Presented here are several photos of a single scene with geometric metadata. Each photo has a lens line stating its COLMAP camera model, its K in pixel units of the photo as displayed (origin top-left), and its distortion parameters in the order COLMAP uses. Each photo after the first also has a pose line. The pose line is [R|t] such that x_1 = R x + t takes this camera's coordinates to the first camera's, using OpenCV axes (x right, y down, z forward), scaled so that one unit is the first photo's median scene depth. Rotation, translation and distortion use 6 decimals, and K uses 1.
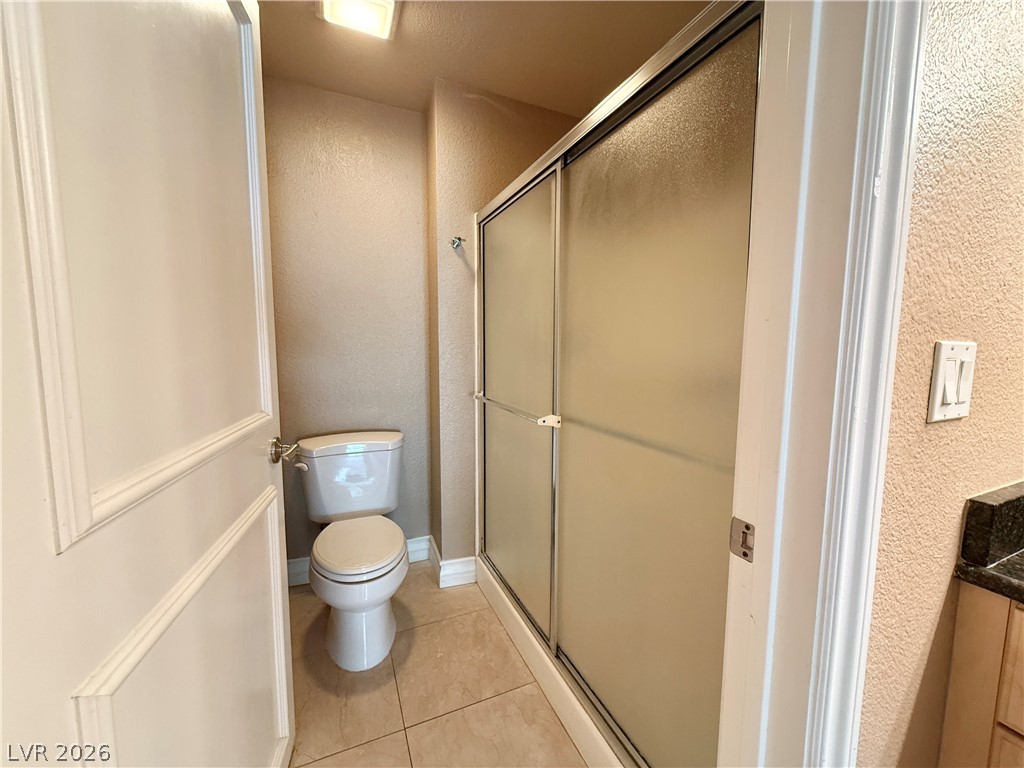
lens RADIAL K [[408.4, 0, 515.4], [0, 408.4, 385.6], [0, 0, 1]] dist [-0.000737, -0.000008]
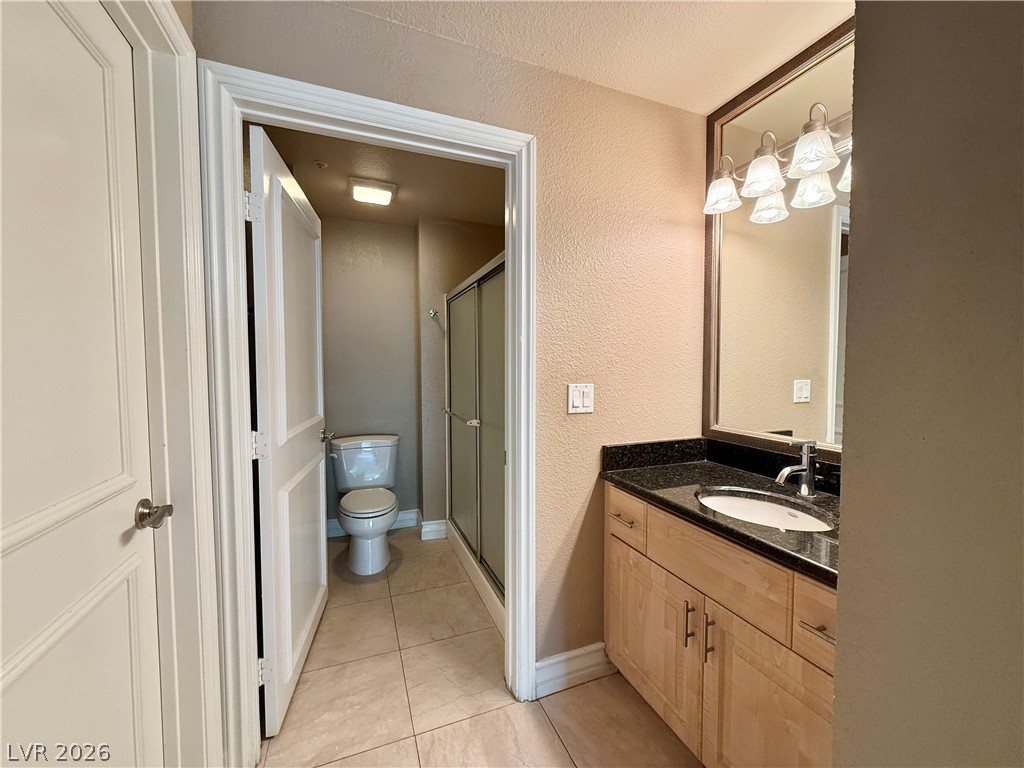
lens RADIAL K [[408.4, 0, 515.4], [0, 408.4, 385.6], [0, 0, 1]] dist [-0.000737, -0.000008]
pose [[0.999211, -0.005382, -0.039345, 0.267742], [0.003202, 0.998465, -0.055287, 0.018367], [0.039582, 0.055117, 0.997695, -0.620177]]
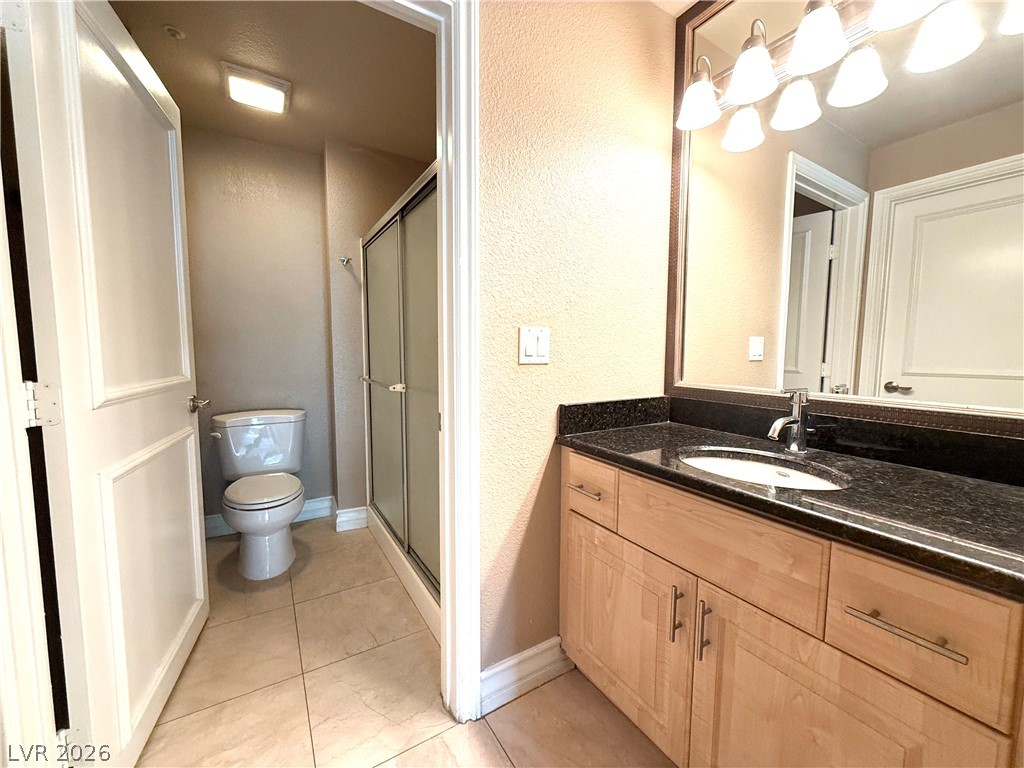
lens RADIAL K [[408.4, 0, 515.4], [0, 408.4, 385.6], [0, 0, 1]] dist [-0.000737, -0.000008]
pose [[0.990629, -0.012619, 0.135995, 0.241195], [0.014406, 0.999822, -0.012164, 0.081518], [-0.135817, 0.014009, 0.990635, -0.408584]]
